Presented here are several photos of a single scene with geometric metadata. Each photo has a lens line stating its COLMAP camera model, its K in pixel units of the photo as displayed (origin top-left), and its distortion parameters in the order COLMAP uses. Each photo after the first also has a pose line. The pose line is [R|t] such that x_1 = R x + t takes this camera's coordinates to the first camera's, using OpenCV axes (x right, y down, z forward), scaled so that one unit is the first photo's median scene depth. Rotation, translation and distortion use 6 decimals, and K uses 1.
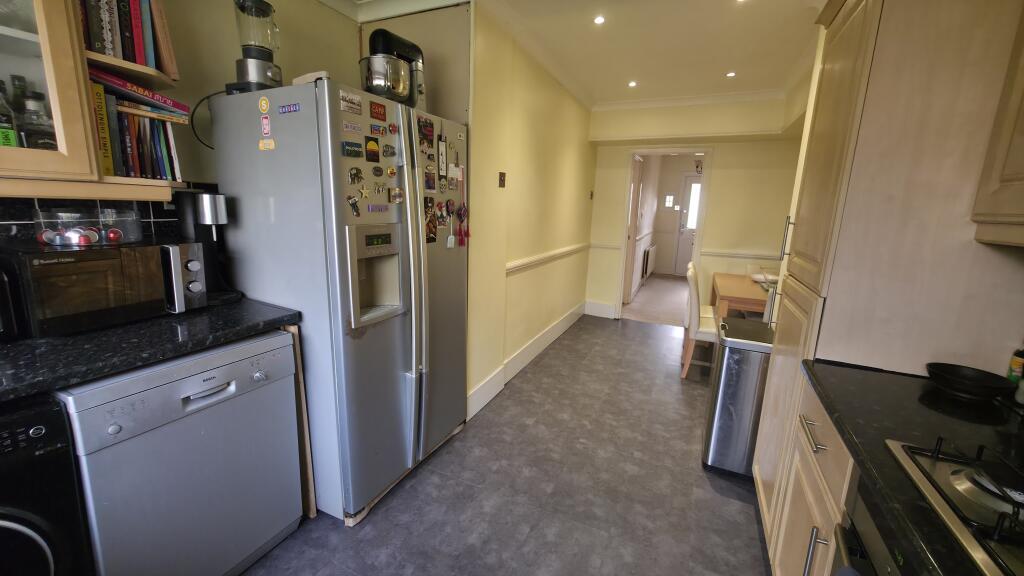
lens RADIAL K [[410.9, 0, 512.8], [0, 410.9, 284.9], [0, 0, 1]] dist [-0.001770, 0.000012]
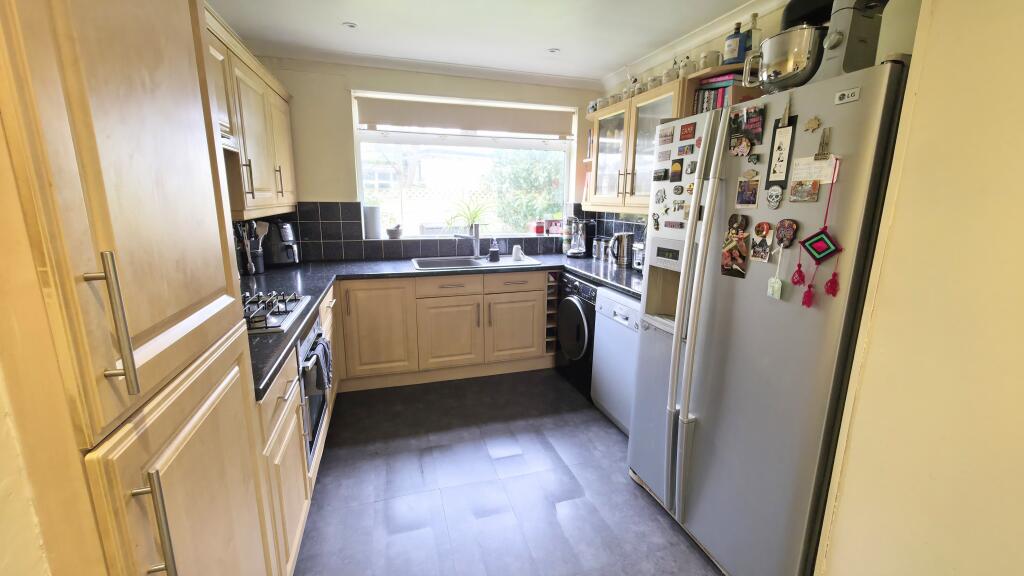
lens RADIAL K [[410.9, 0, 509.1], [0, 410.9, 286.9], [0, 0, 1]] dist [-0.001770, 0.000012]
pose [[-0.746851, 0.090449, -0.658812, 0.577620], [-0.168800, 0.932472, 0.319378, -0.250552], [0.643211, 0.349735, -0.681150, 1.241716]]
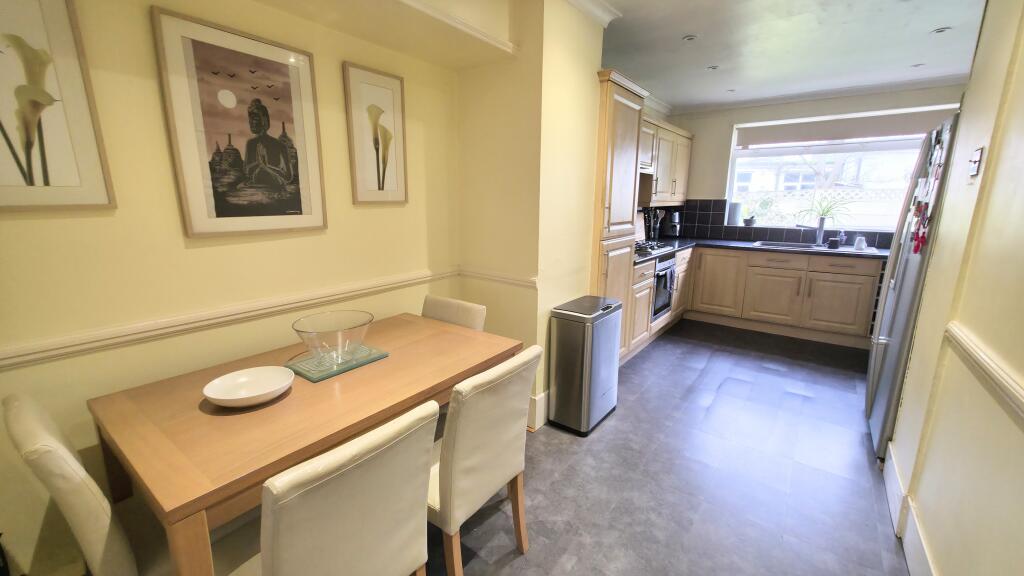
lens RADIAL K [[410.9, 0, 512.4], [0, 410.9, 286.8], [0, 0, 1]] dist [-0.001770, 0.000012]
pose [[-0.976452, -0.090407, 0.195879, 0.599507], [-0.005058, 0.917302, 0.398159, -0.338504], [-0.215677, 0.387792, -0.896159, 1.752176]]
